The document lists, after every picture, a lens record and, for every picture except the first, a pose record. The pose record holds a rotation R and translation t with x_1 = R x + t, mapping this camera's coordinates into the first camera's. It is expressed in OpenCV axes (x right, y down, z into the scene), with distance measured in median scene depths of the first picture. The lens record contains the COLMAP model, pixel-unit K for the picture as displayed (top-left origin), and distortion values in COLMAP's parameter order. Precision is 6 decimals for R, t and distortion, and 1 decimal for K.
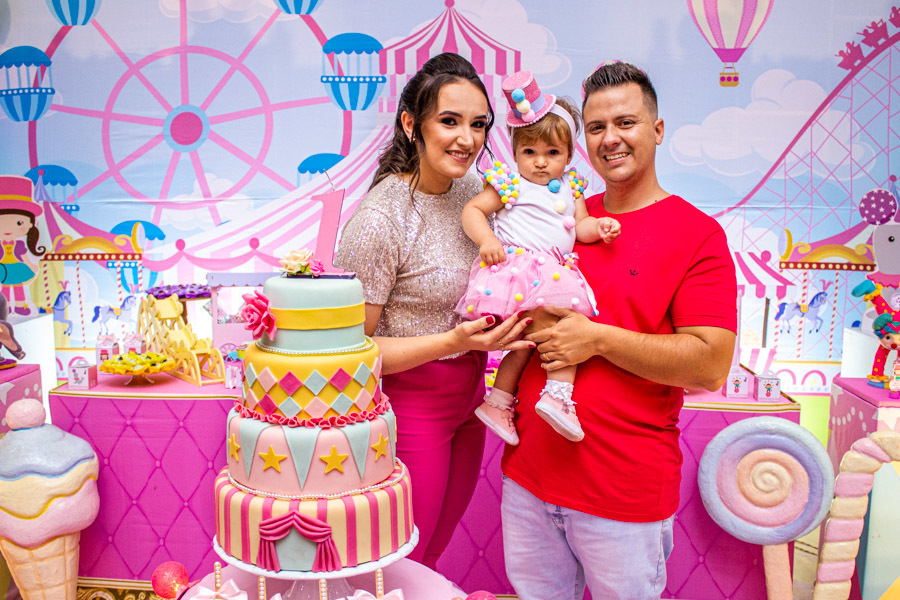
lens RADIAL K [[937.0, 0, 449.9], [0, 937.0, 284.5], [0, 0, 1]] dist [-0.062663, 0.000000]
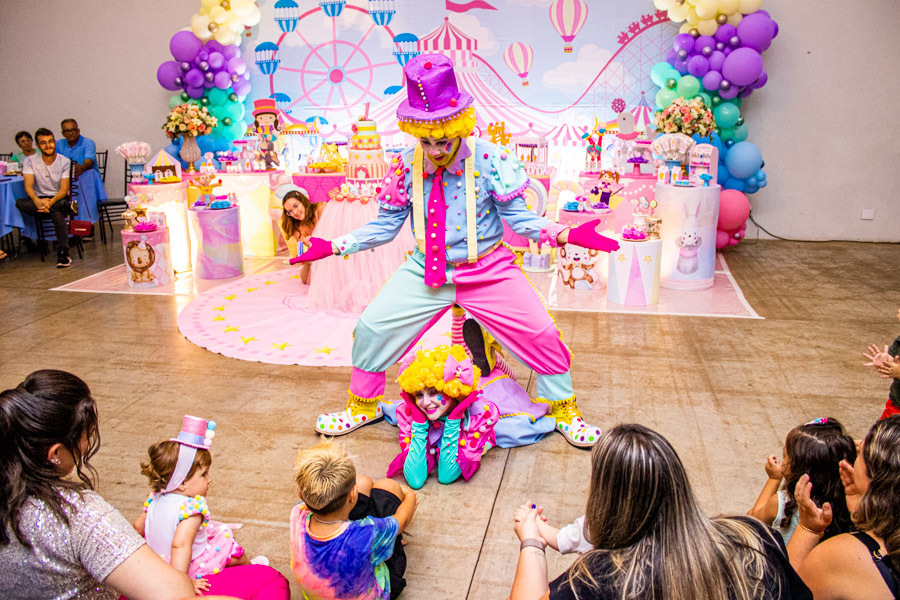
lens RADIAL K [[892.0, 0, 453.6], [0, 892.0, 304.4], [0, 0, 1]] dist [-0.099067, 0.000000]
pose [[0.990096, 0.014999, -0.139589, 0.332642], [0.002705, 0.992054, 0.125785, 0.124405], [0.140367, -0.124916, 0.982188, -1.233452]]
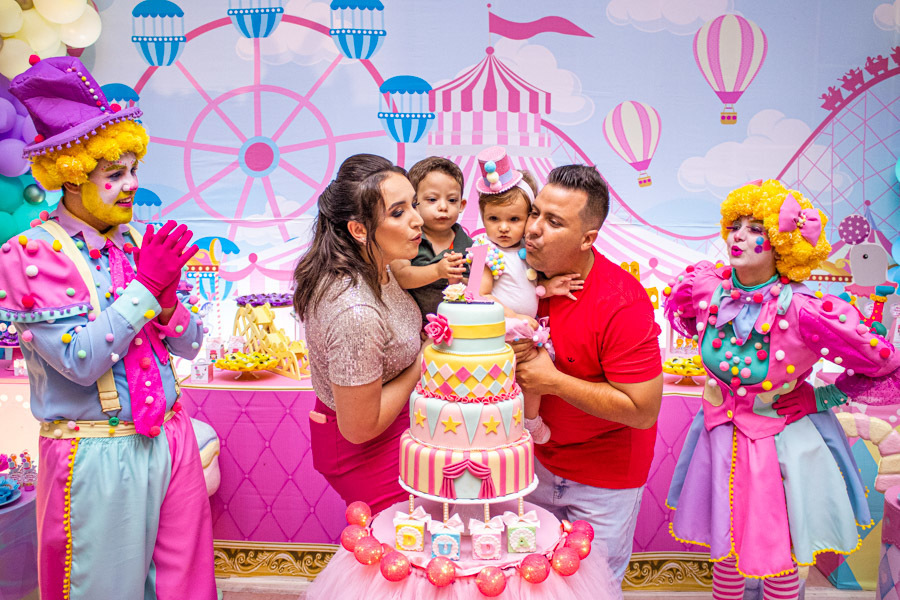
lens RADIAL K [[945.4, 0, 454.2], [0, 945.4, 282.3], [0, 0, 1]] dist [-0.062514, 0.000000]
pose [[0.999697, 0.001202, 0.024575, -0.073203], [-0.001211, 0.999999, 0.000350, -0.014113], [-0.024575, -0.000379, 0.999698, -0.171441]]
